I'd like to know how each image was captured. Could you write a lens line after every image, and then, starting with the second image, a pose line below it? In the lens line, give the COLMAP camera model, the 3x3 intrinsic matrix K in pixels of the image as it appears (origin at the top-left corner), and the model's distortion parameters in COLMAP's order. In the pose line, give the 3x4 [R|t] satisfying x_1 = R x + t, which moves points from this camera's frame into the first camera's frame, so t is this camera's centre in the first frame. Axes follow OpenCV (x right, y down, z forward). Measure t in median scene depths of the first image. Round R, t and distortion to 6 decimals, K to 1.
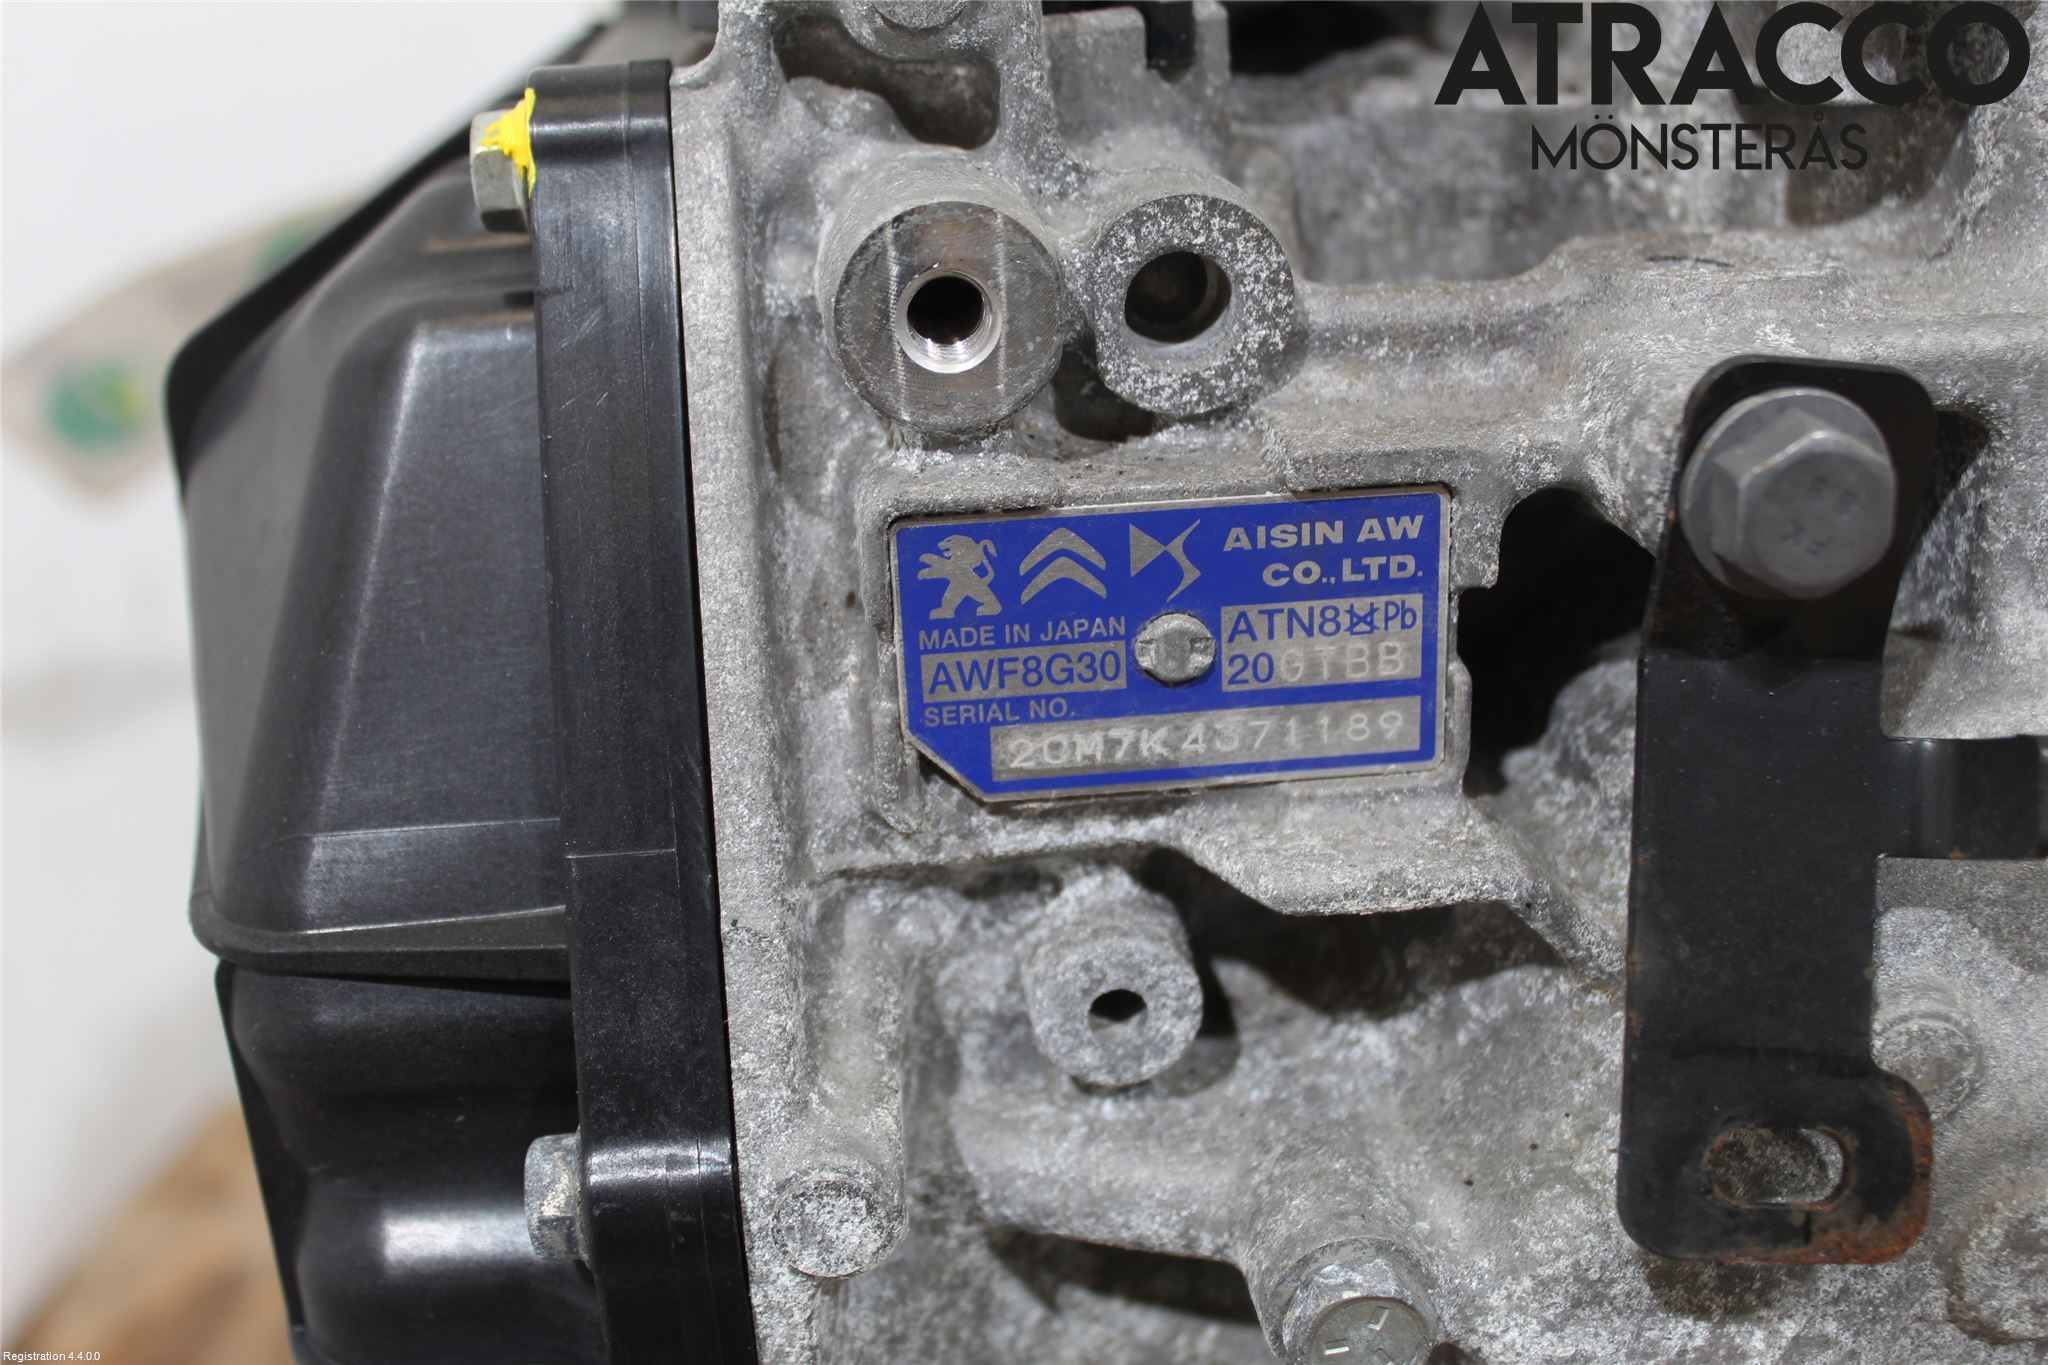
lens RADIAL K [[2346.1, 0, 1024.0], [0, 2346.1, 682.5], [0, 0, 1]] dist [-0.153310, 0.276765]
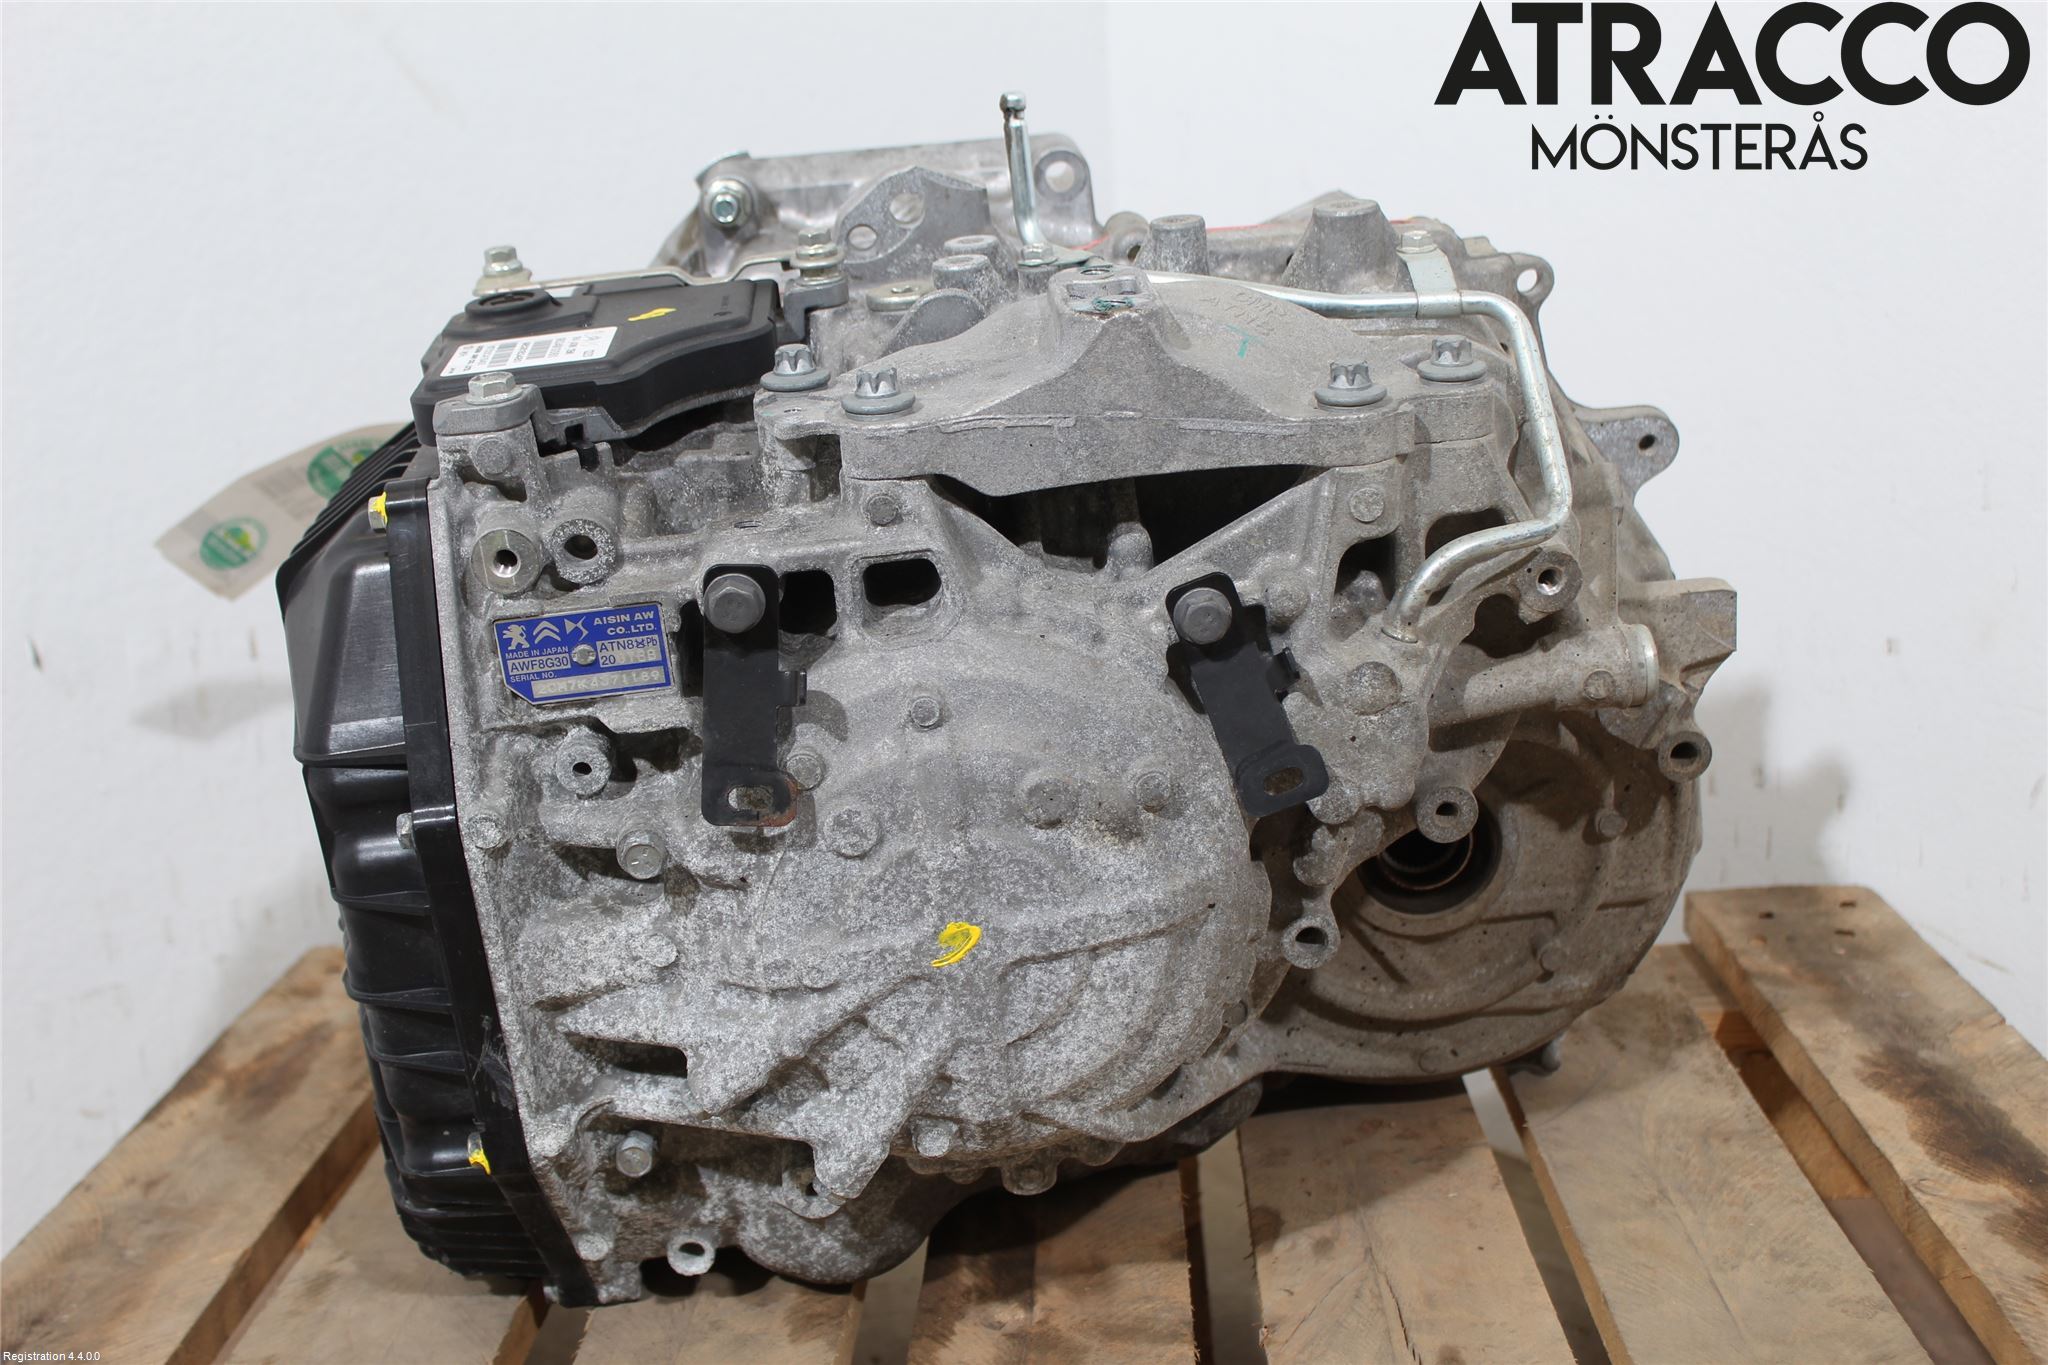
lens RADIAL K [[2346.1, 0, 1024.0], [0, 2346.1, 682.5], [0, 0, 1]] dist [-0.153310, 0.276765]
pose [[0.998341, -0.046880, -0.033437, 0.777442], [0.046950, 0.998896, 0.001330, 0.048001], [0.033338, -0.002897, 0.999440, -2.223246]]
